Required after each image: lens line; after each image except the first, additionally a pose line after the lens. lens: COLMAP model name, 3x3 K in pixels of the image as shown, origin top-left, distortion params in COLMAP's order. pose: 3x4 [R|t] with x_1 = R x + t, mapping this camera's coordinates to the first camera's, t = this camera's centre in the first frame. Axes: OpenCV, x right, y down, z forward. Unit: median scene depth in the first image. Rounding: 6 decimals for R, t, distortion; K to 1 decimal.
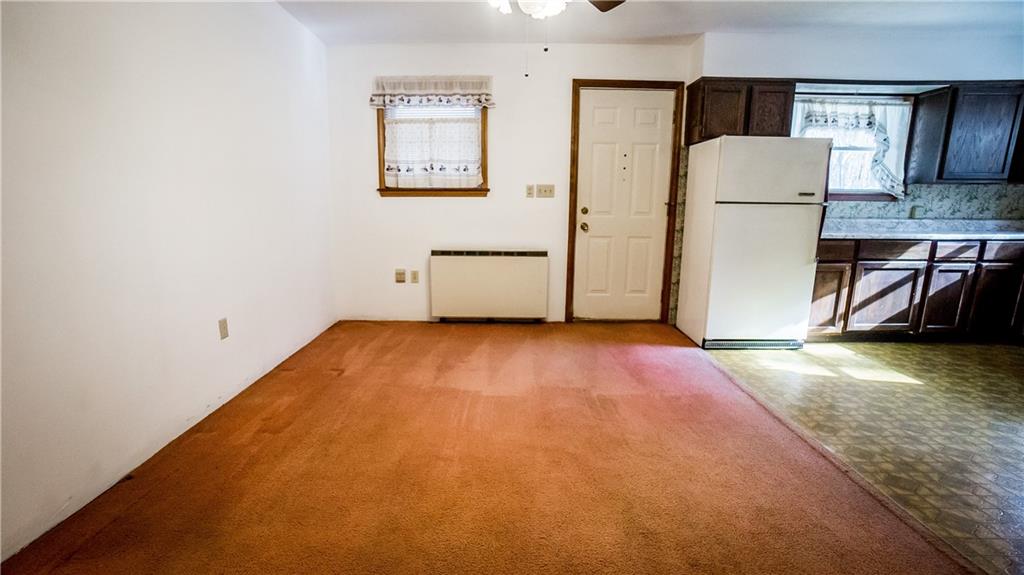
lens RADIAL K [[451.1, 0, 505.2], [0, 451.1, 292.8], [0, 0, 1]] dist [-0.065088, 0.024769]
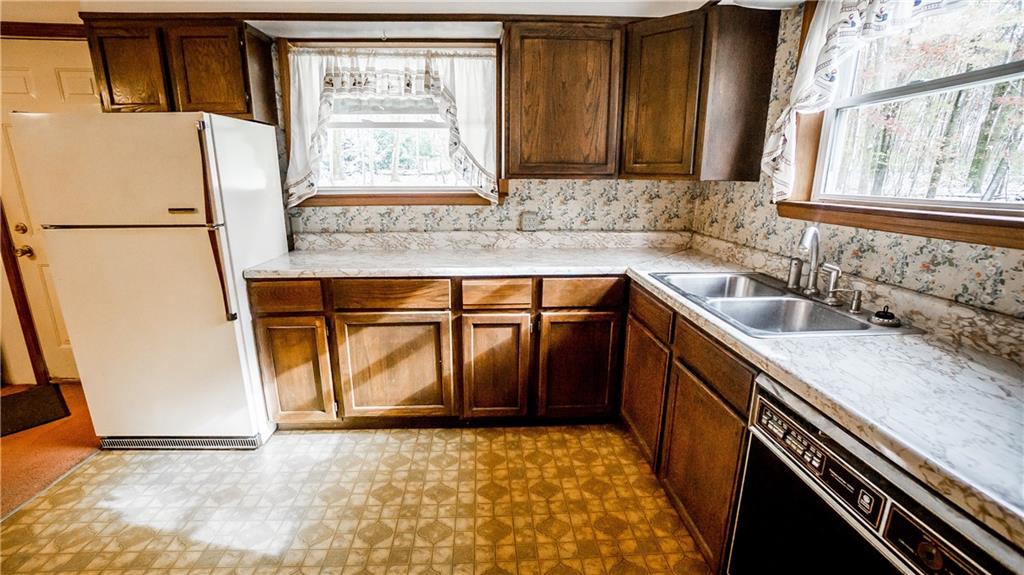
lens RADIAL K [[451.1, 0, 505.2], [0, 451.1, 292.8], [0, 0, 1]] dist [-0.065088, 0.024769]
pose [[0.998641, -0.012324, 0.050635, 0.923105], [0.009464, 0.998367, 0.056335, -0.121483], [-0.051246, -0.055779, 0.997127, 0.324757]]
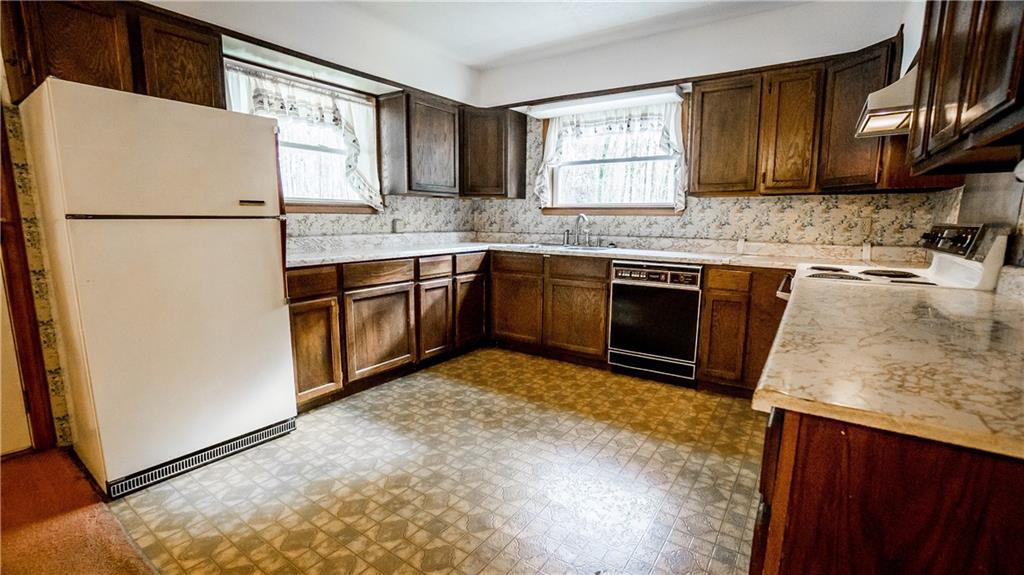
lens RADIAL K [[451.1, 0, 505.2], [0, 451.1, 292.8], [0, 0, 1]] dist [-0.065088, 0.024769]
pose [[0.569537, -0.128801, 0.811811, 0.304174], [0.155745, 0.986665, 0.047278, -0.058258], [-0.807075, 0.099509, 0.582003, 0.291038]]
